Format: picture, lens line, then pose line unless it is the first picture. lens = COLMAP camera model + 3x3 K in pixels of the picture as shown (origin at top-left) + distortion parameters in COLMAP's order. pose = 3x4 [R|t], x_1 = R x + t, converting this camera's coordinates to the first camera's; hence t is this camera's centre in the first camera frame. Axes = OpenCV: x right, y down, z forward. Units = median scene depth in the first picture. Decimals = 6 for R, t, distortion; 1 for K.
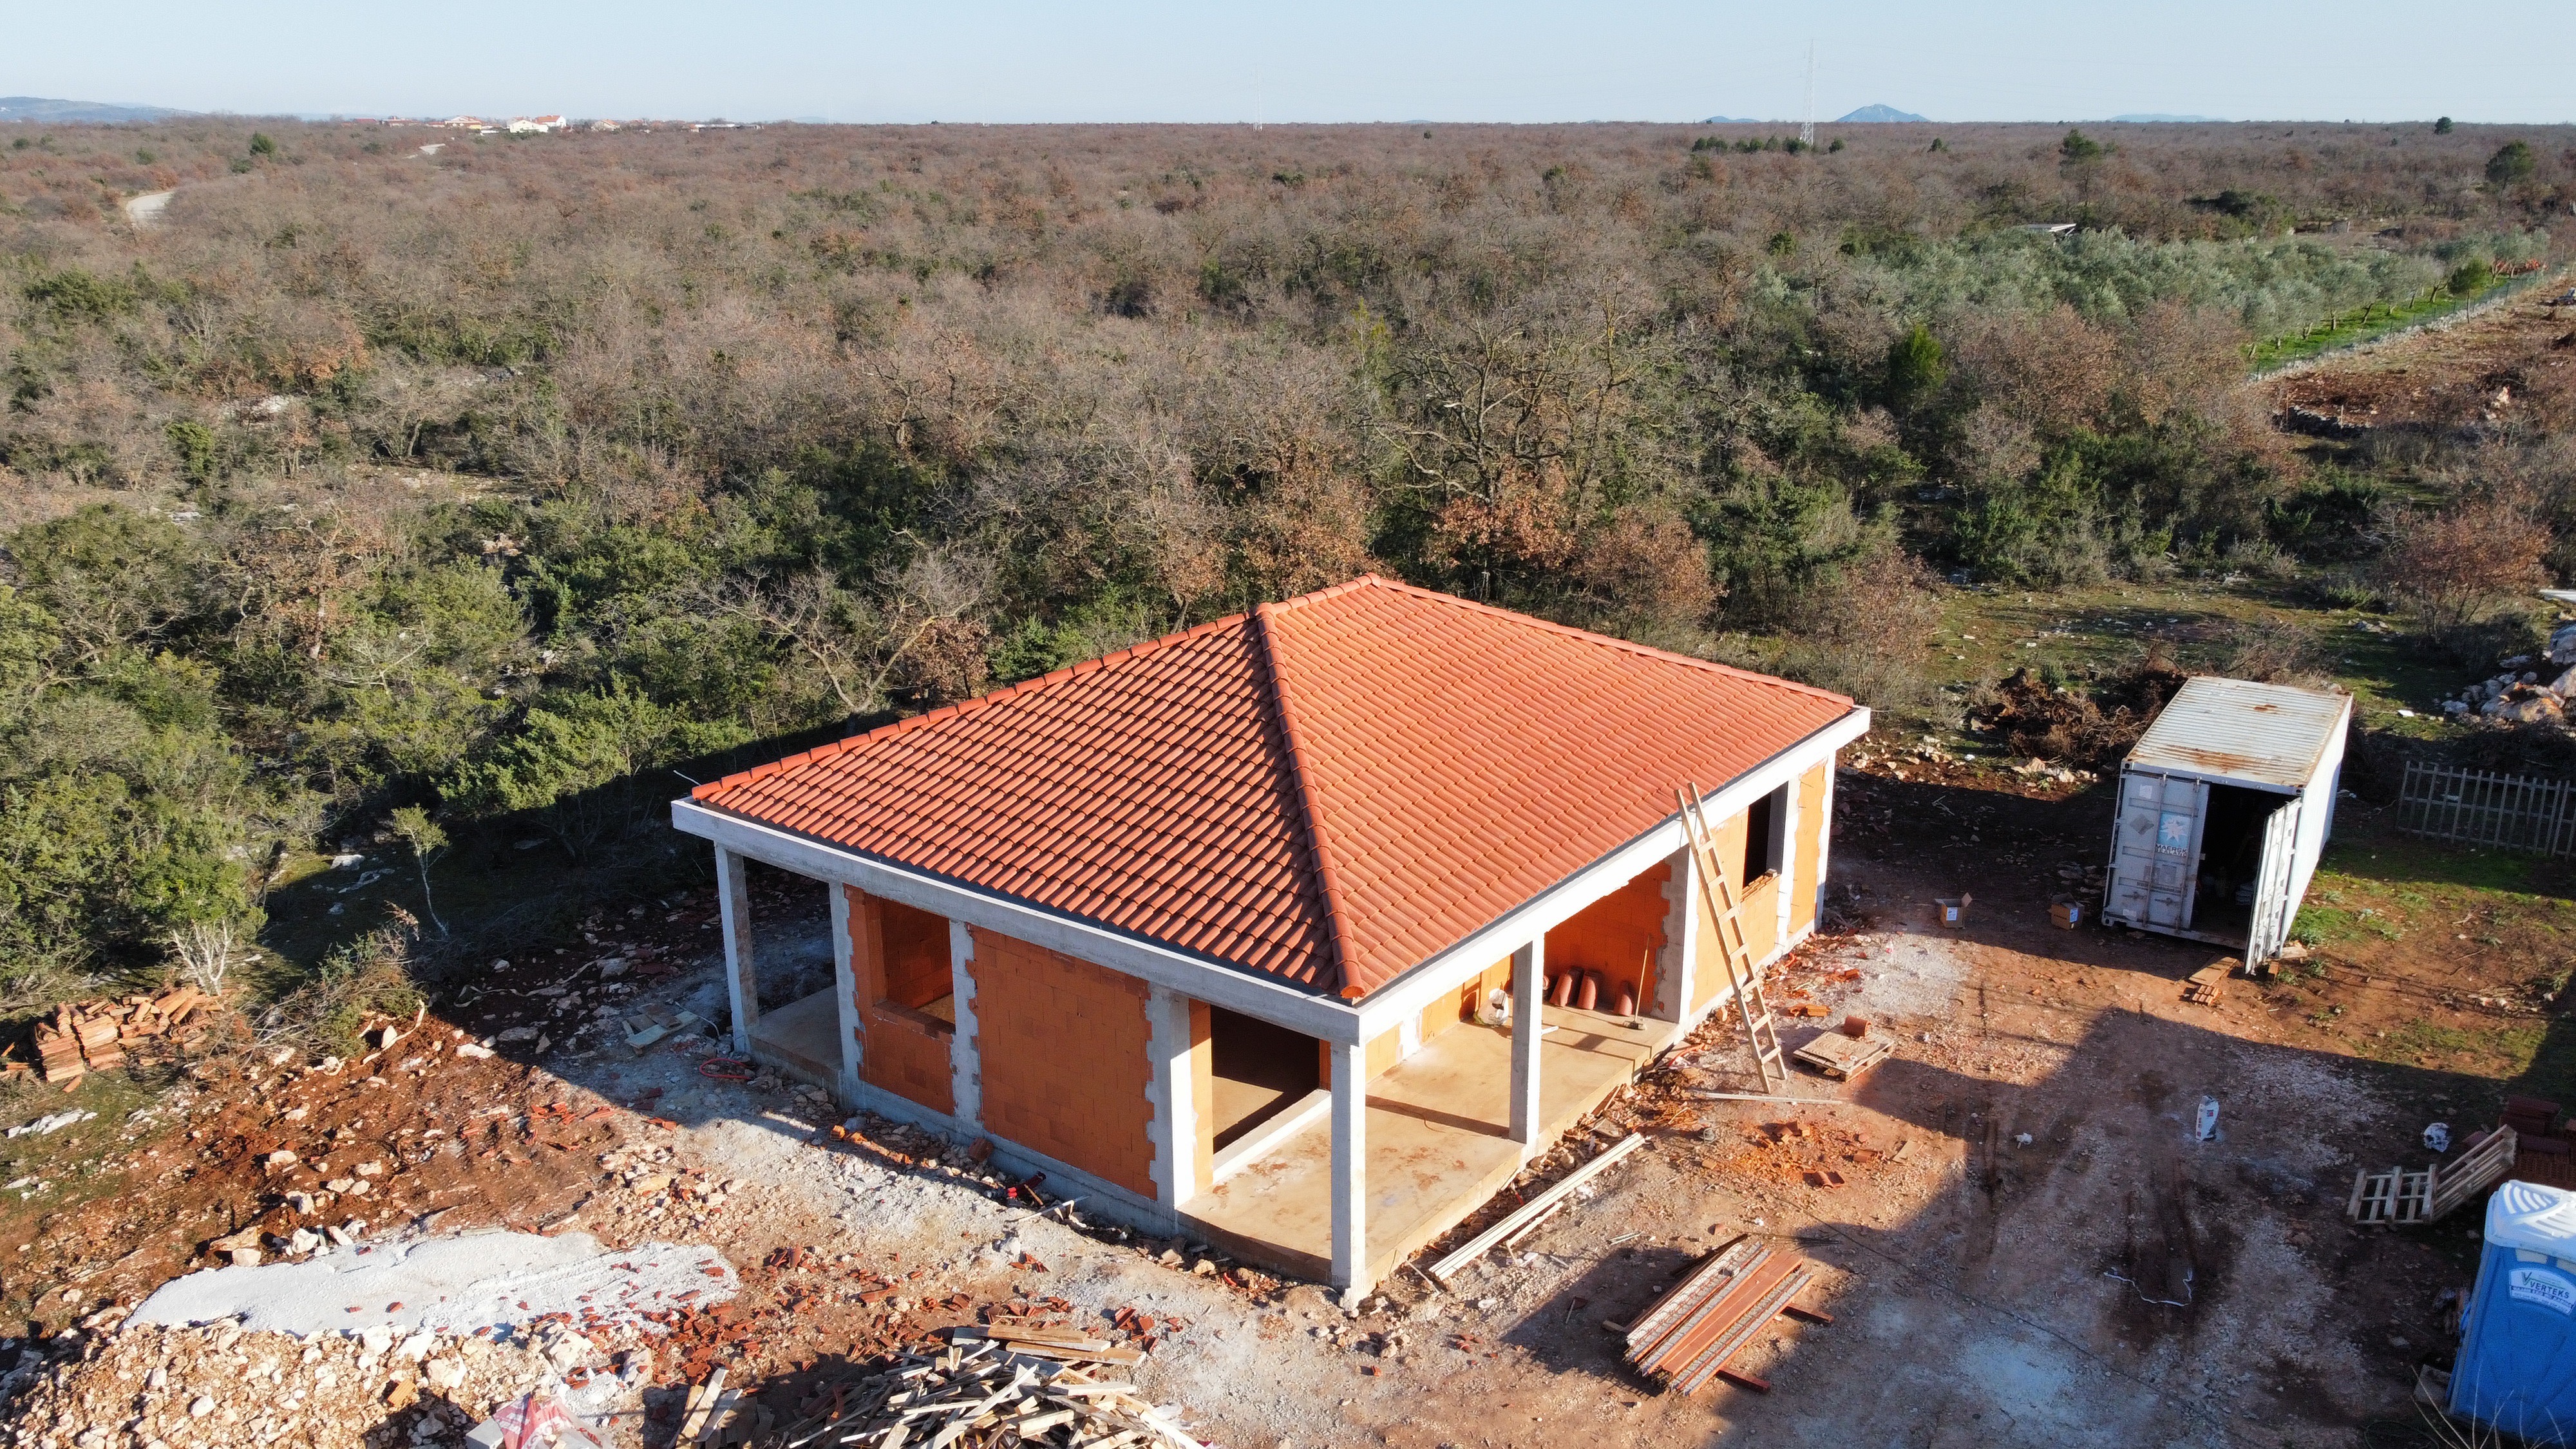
lens RADIAL K [[1975.0, 0, 1307.2], [0, 1975.0, 721.7], [0, 0, 1]] dist [-0.004156, 0.001372]
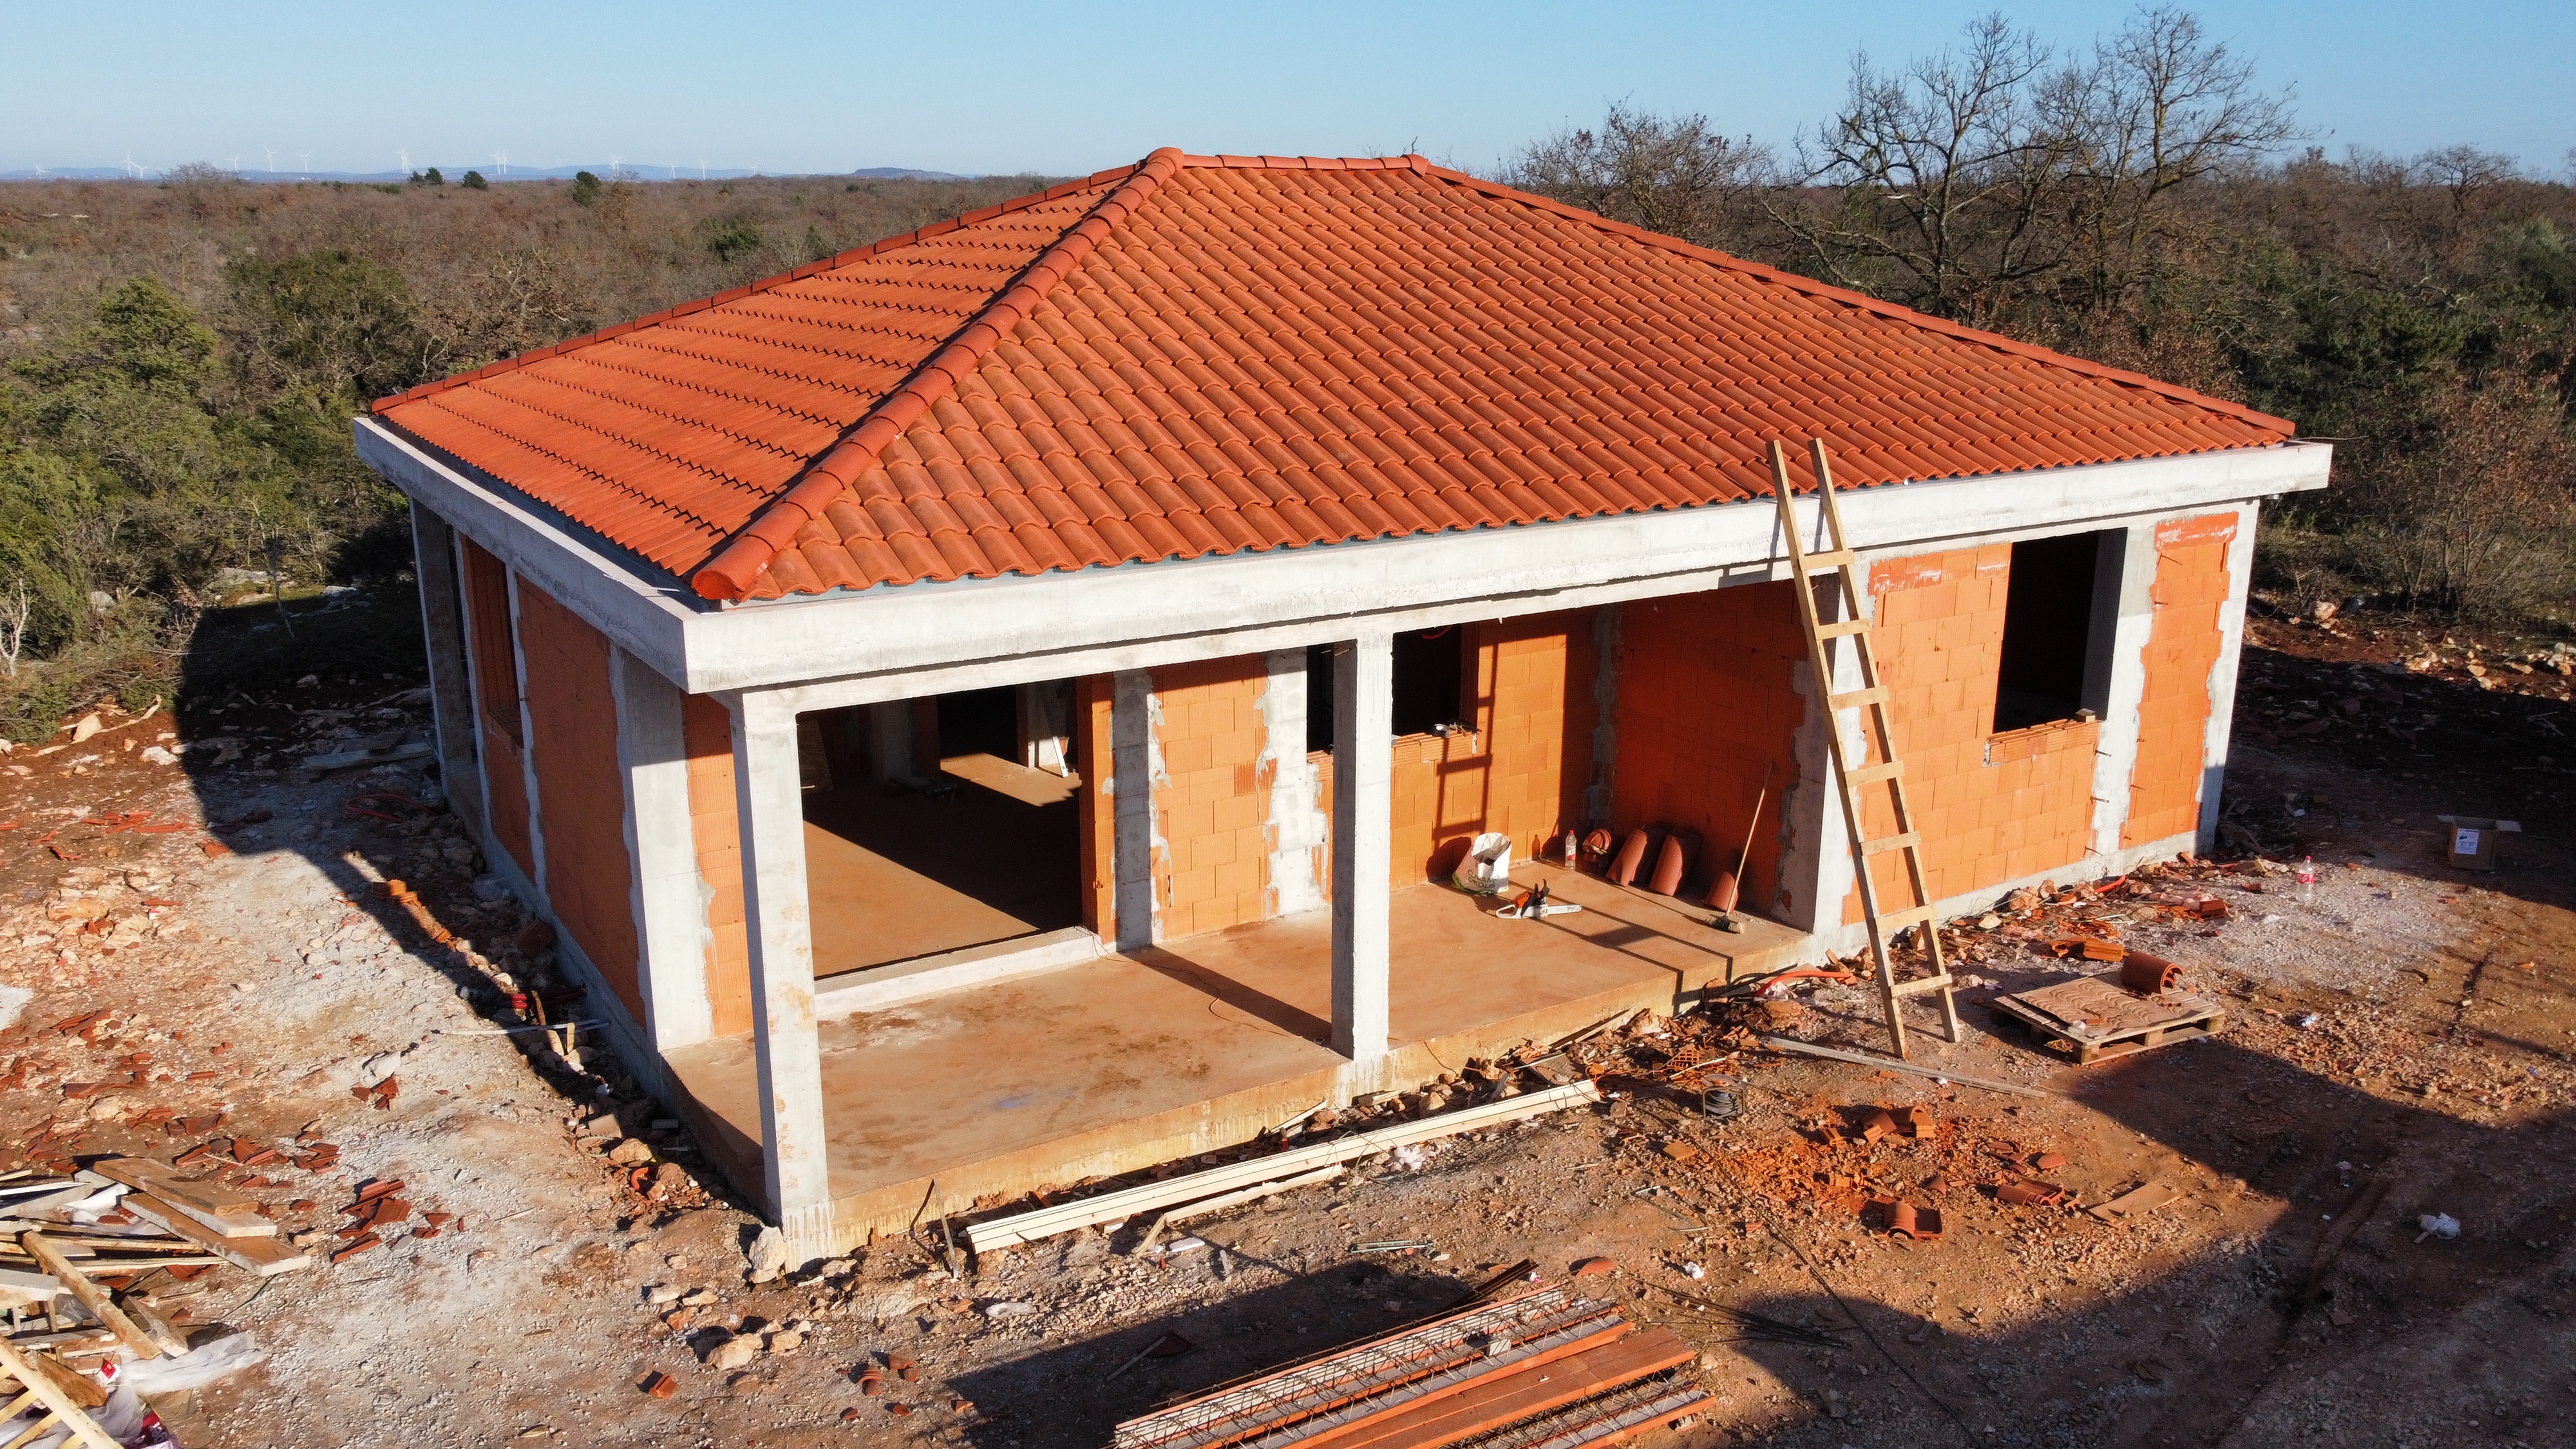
lens RADIAL K [[1975.0, 0, 1263.0], [0, 1975.0, 718.0], [0, 0, 1]] dist [-0.004156, 0.001372]
pose [[0.930269, 0.092565, -0.355009, 0.247936], [-0.104363, 0.994438, -0.014185, 0.123911], [0.351721, 0.050245, 0.934755, 0.459926]]
